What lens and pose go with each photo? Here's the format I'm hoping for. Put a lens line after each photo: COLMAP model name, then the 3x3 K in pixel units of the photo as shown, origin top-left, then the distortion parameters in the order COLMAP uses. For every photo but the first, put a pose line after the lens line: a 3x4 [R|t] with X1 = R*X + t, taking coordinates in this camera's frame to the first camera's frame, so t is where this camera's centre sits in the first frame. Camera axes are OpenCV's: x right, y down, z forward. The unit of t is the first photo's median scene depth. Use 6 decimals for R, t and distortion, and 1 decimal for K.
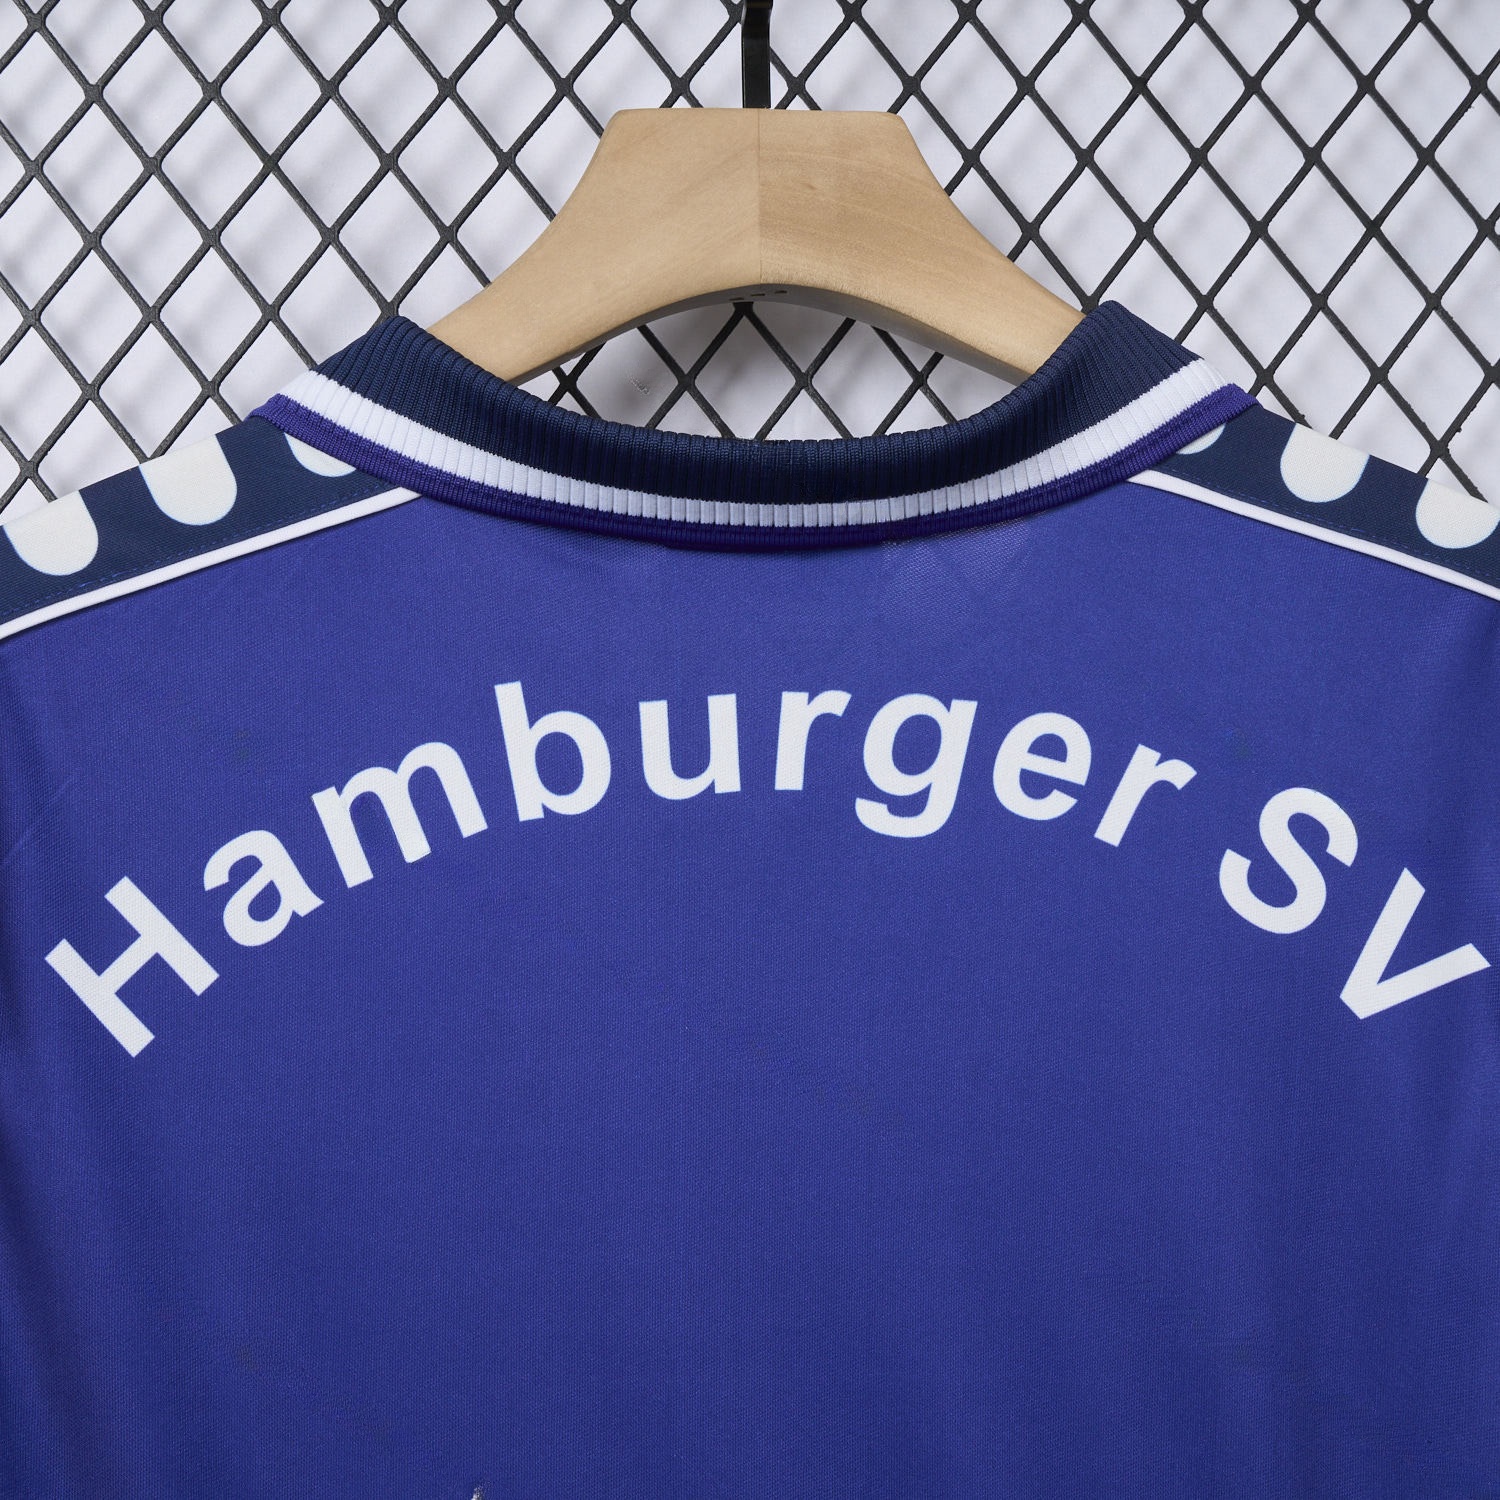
lens RADIAL K [[3416.7, 0, 750.0], [0, 3416.7, 750.0], [0, 0, 1]] dist [0.082363, -0.093499]
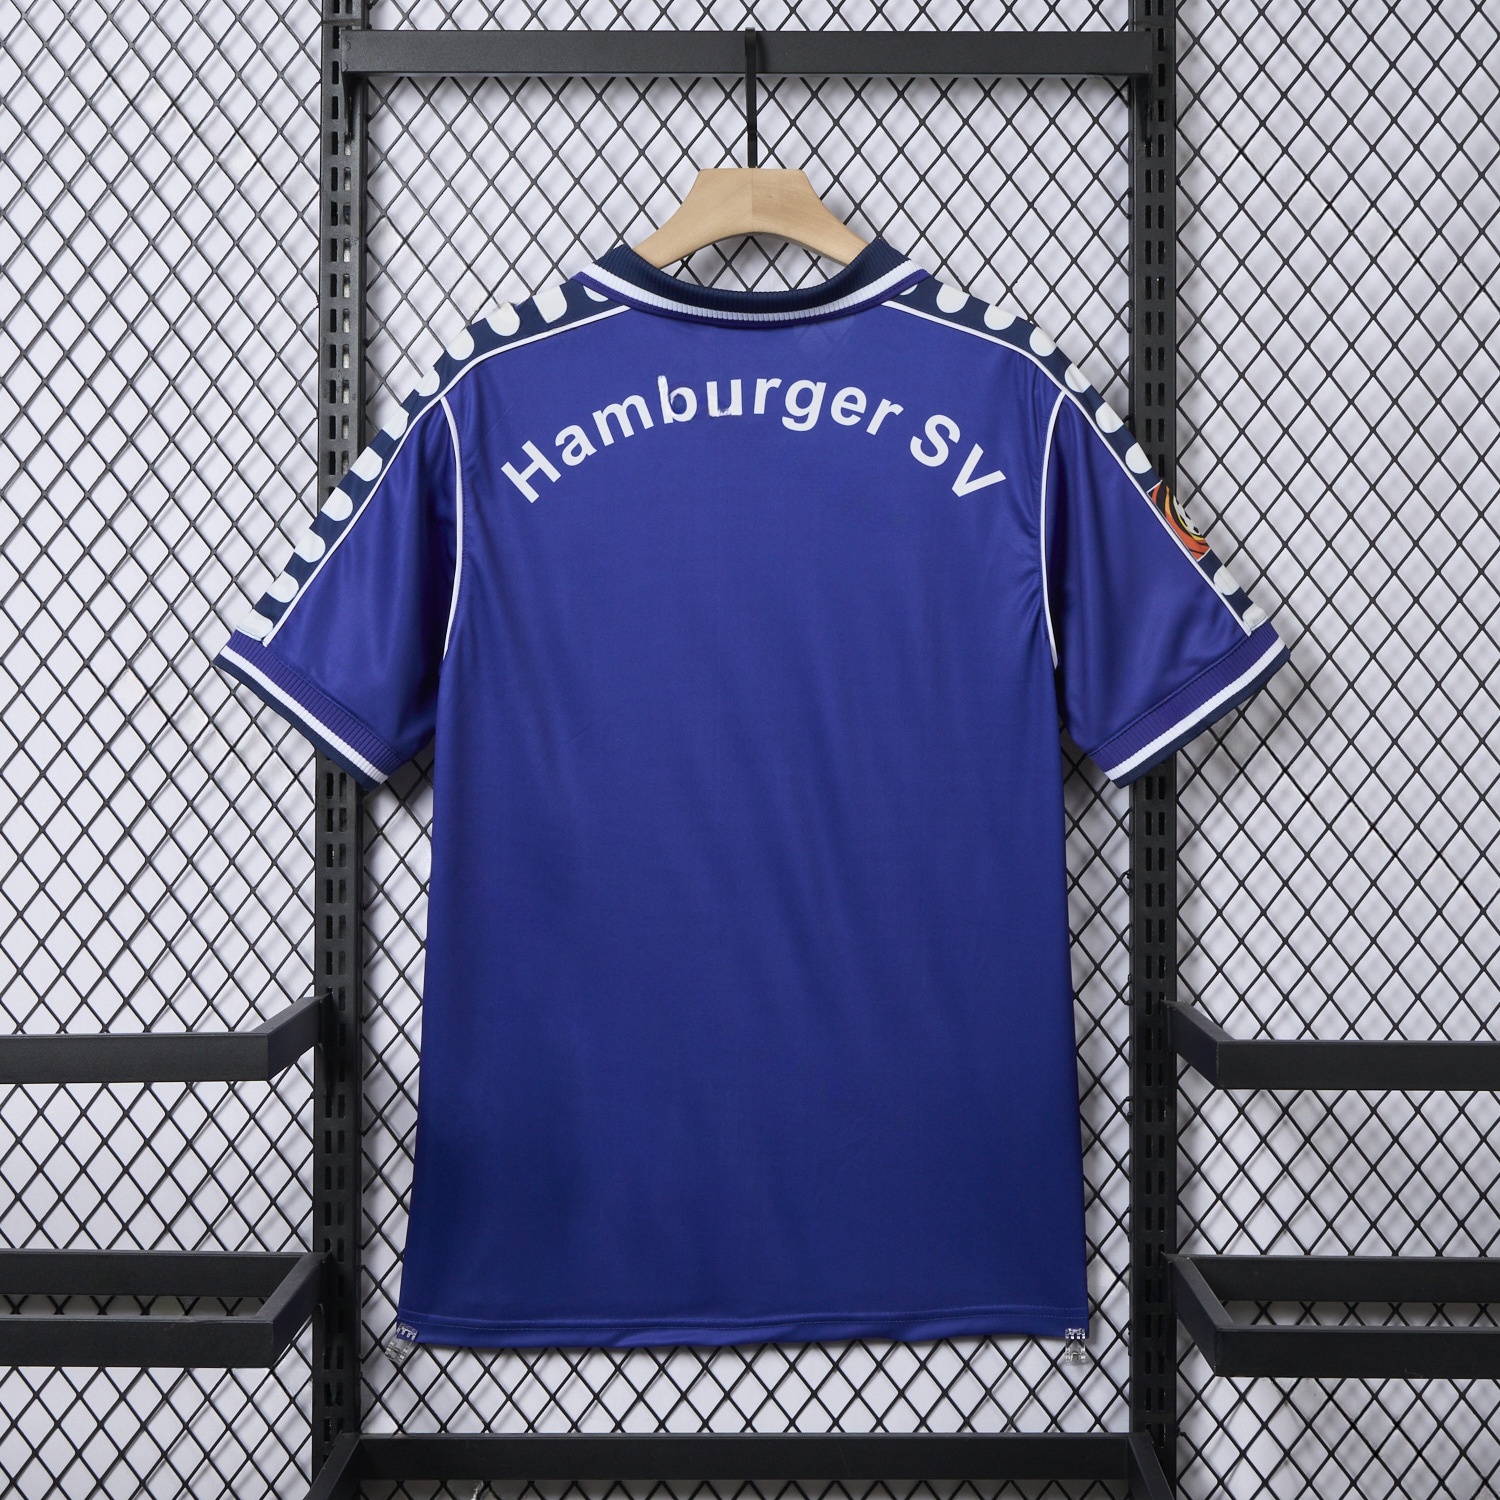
lens RADIAL K [[3416.7, 0, 750.0], [0, 3416.7, 750.0], [0, 0, 1]] dist [0.082363, -0.093499]
pose [[0.998204, 0.016287, -0.057644, 0.171972], [-0.010720, 0.995362, 0.095598, 0.018292], [0.058934, -0.094808, 0.993750, -1.850966]]
